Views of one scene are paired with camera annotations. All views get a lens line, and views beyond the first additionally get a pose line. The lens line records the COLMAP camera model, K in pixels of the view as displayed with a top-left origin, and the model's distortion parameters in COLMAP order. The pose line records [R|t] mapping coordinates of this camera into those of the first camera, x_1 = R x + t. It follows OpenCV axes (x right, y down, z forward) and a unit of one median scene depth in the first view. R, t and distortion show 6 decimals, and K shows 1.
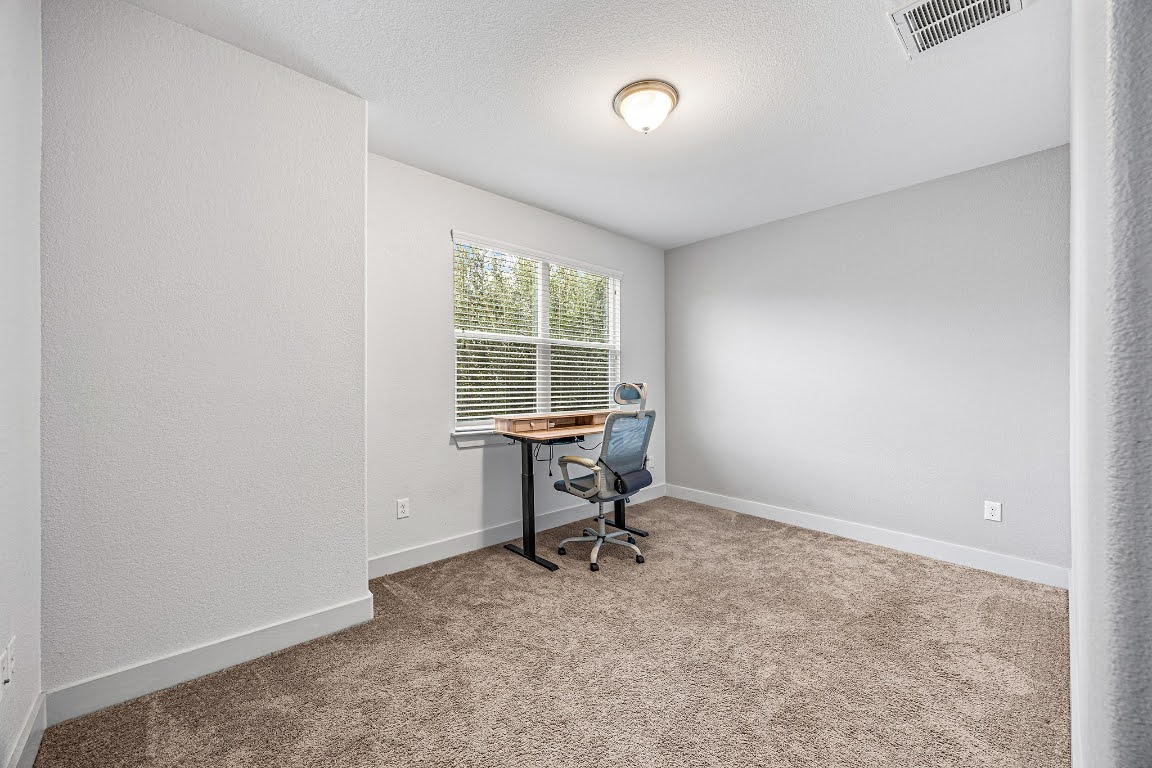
lens RADIAL K [[441.8, 0, 571.7], [0, 441.8, 380.9], [0, 0, 1]] dist [-0.000545, -0.000079]
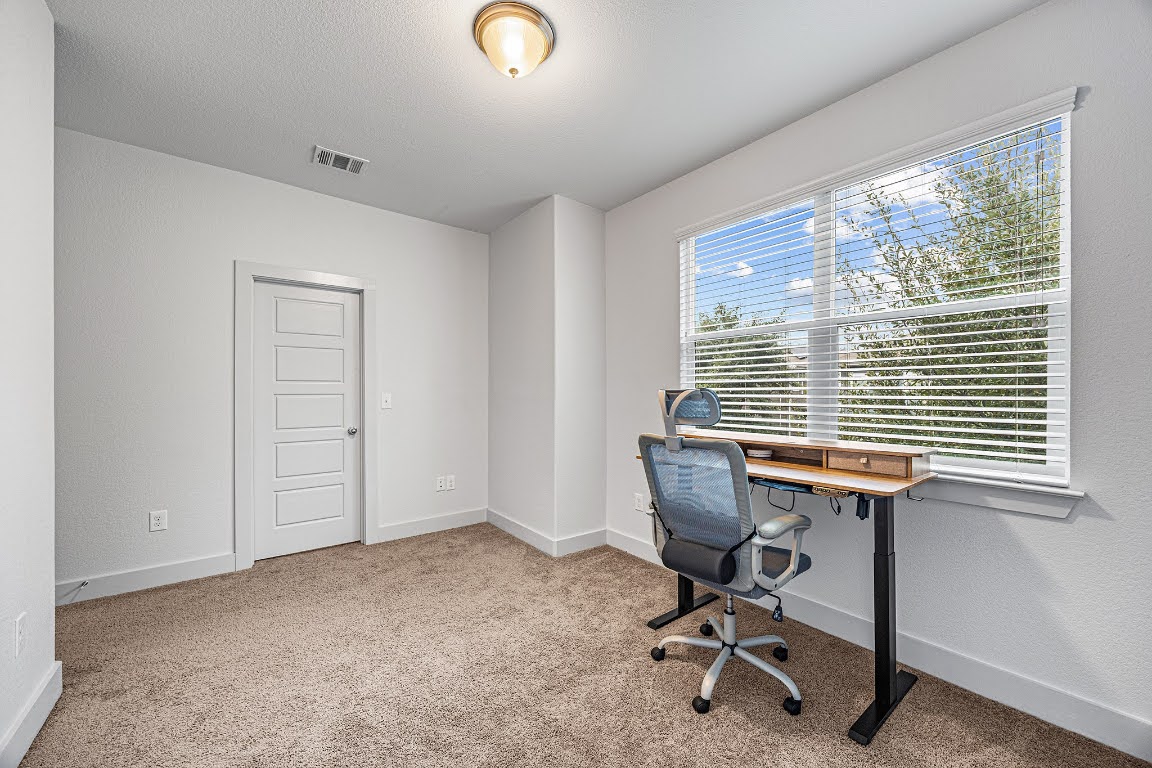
lens RADIAL K [[441.8, 0, 572.3], [0, 441.8, 391.5], [0, 0, 1]] dist [-0.000545, -0.000079]
pose [[-0.064839, -0.003326, -0.997890, 0.719088], [0.005381, 0.999979, -0.003682, 0.007187], [0.997881, -0.005609, -0.064820, 0.860043]]
